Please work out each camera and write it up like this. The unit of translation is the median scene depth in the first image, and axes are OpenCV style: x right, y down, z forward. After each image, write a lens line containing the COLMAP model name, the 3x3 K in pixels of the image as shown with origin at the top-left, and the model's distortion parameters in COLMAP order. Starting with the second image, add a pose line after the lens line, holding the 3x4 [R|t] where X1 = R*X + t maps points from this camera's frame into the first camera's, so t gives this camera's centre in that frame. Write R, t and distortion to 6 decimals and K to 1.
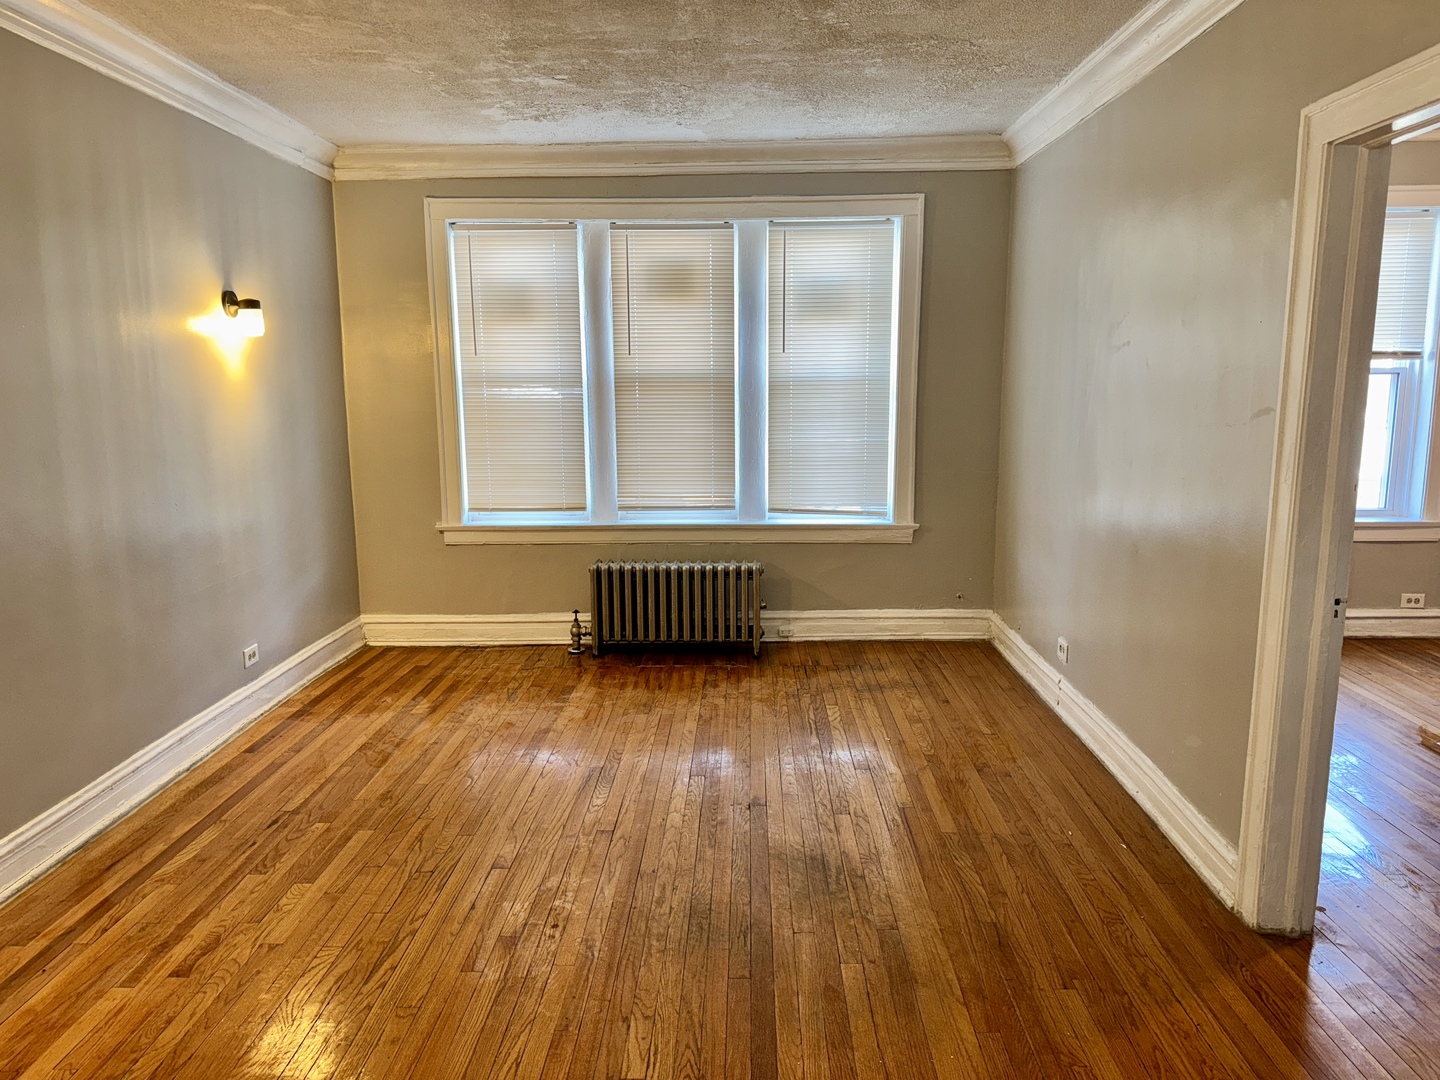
lens RADIAL K [[1016.6, 0, 719.3], [0, 1016.6, 538.4], [0, 0, 1]] dist [-0.004545, -0.002028]
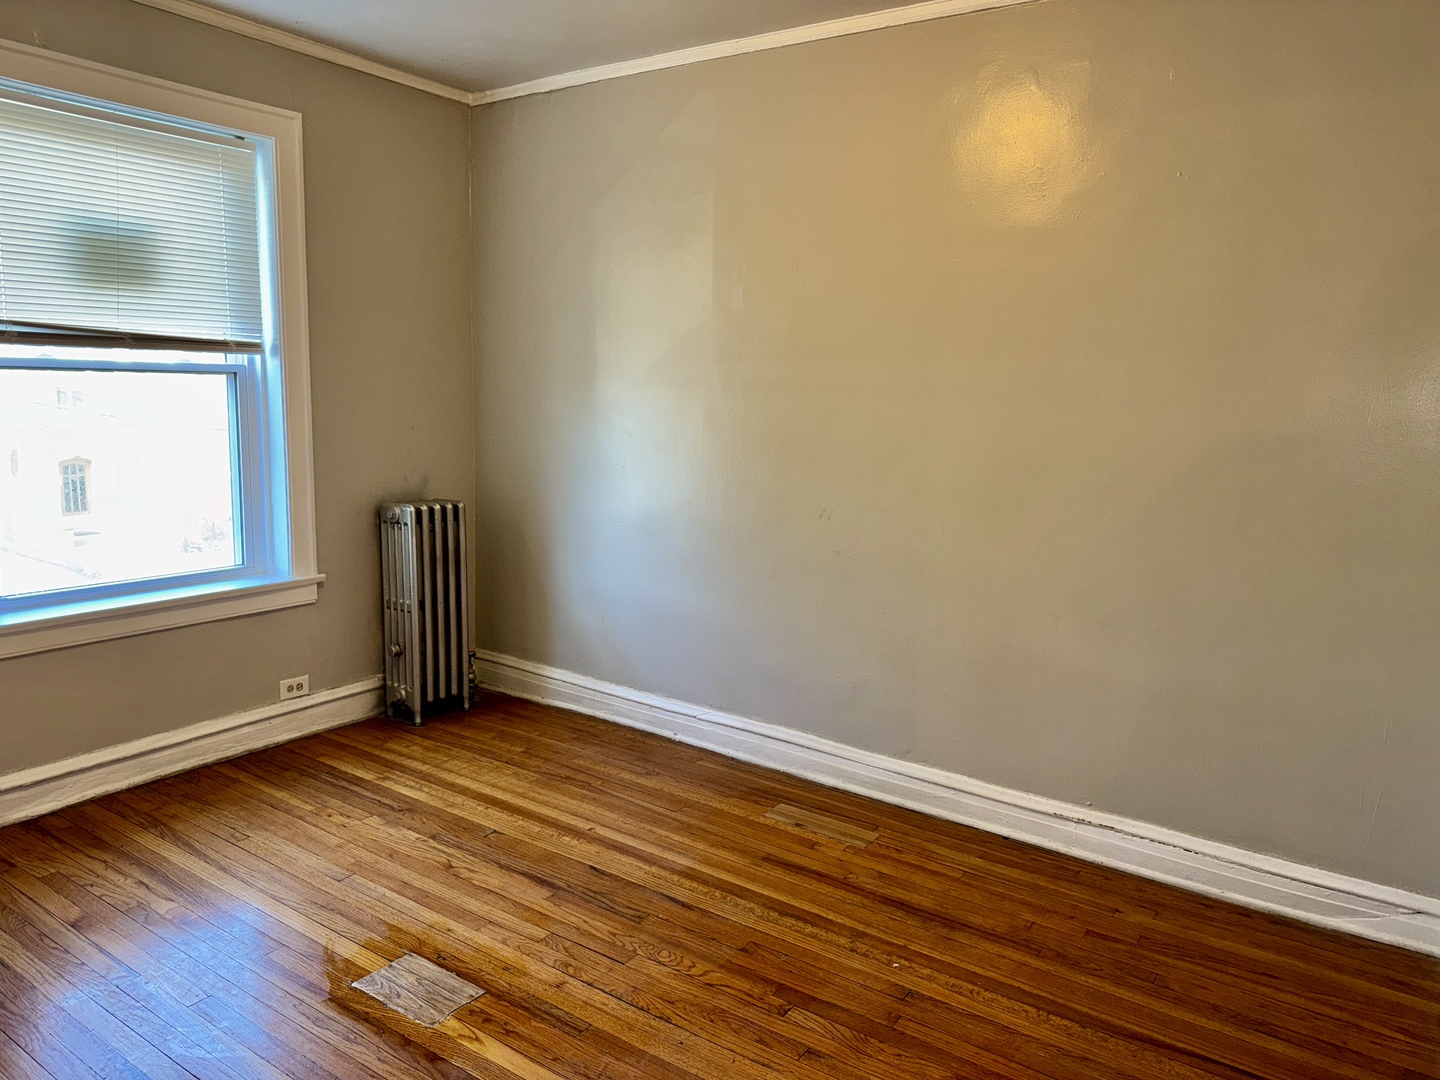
lens RADIAL K [[1016.6, 0, 718.4], [0, 1016.6, 538.9], [0, 0, 1]] dist [-0.004545, -0.002028]
pose [[0.543997, -0.106522, 0.832298, 0.257847], [0.101034, 0.993008, 0.061054, -0.058678], [-0.832982, 0.050877, 0.550955, 0.344713]]
